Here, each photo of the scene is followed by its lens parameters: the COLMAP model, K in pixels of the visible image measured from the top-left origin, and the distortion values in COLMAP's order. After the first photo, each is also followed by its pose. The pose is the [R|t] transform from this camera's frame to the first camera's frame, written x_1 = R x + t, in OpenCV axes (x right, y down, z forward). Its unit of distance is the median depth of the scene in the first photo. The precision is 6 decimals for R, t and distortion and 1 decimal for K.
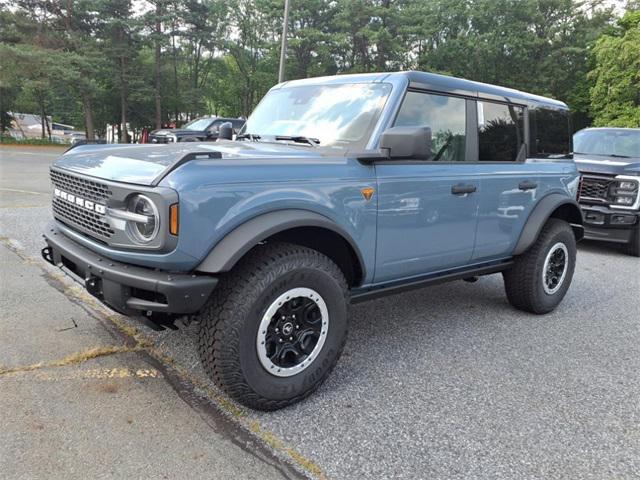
lens RADIAL K [[510.0, 0, 321.8], [0, 510.0, 256.2], [0, 0, 1]] dist [0.059295, -0.068360]
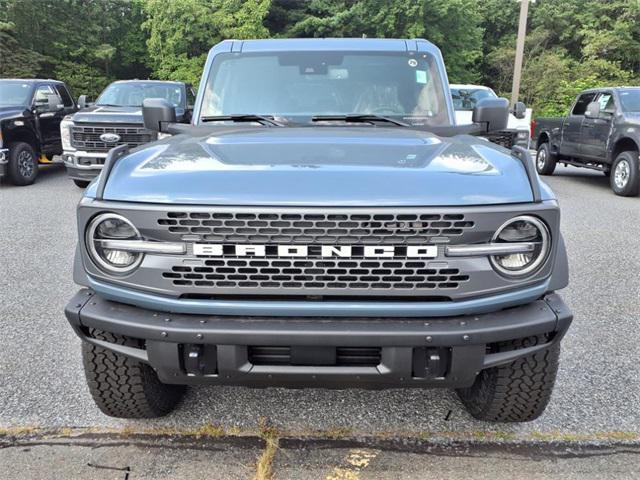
lens RADIAL K [[510.0, 0, 318.7], [0, 510.0, 254.4], [0, 0, 1]] dist [0.059295, -0.068360]
pose [[0.678874, -0.258121, 0.687389, -0.784809], [0.199176, 0.965808, 0.165961, -0.180805], [-0.706725, 0.024245, 0.707073, 0.499328]]
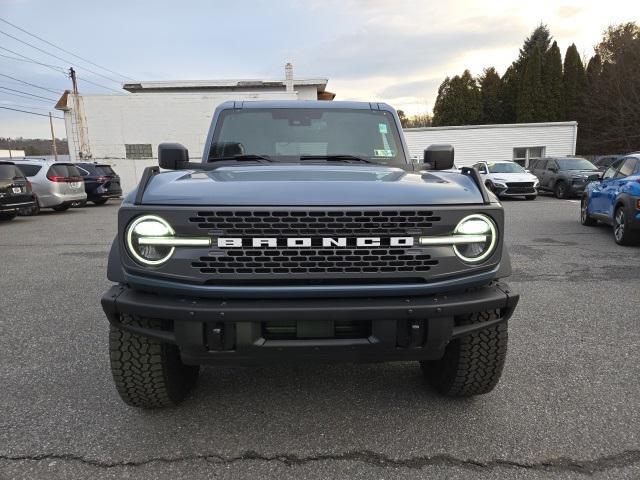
lens RADIAL K [[425.7, 0, 319.3], [0, 425.7, 237.8], [0, 0, 1]] dist [0.066923, -0.045991]
pose [[0.620623, -0.170511, 0.765346, -0.842117], [0.205371, 0.977344, 0.051206, -0.129880], [-0.756737, 0.125400, 0.641579, 0.520388]]
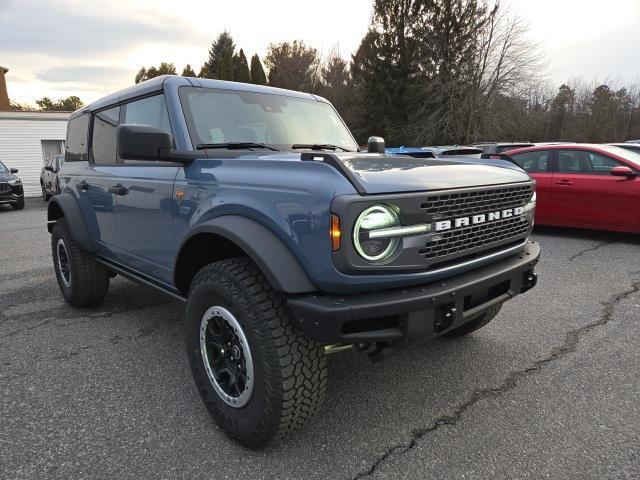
lens RADIAL K [[425.7, 0, 322.3], [0, 425.7, 238.2], [0, 0, 1]] dist [0.066923, -0.045991]
pose [[-0.023055, -0.221165, 0.974964, -1.047565], [0.237989, 0.945974, 0.220216, -0.266800], [-0.970994, 0.237108, 0.030825, 1.105283]]
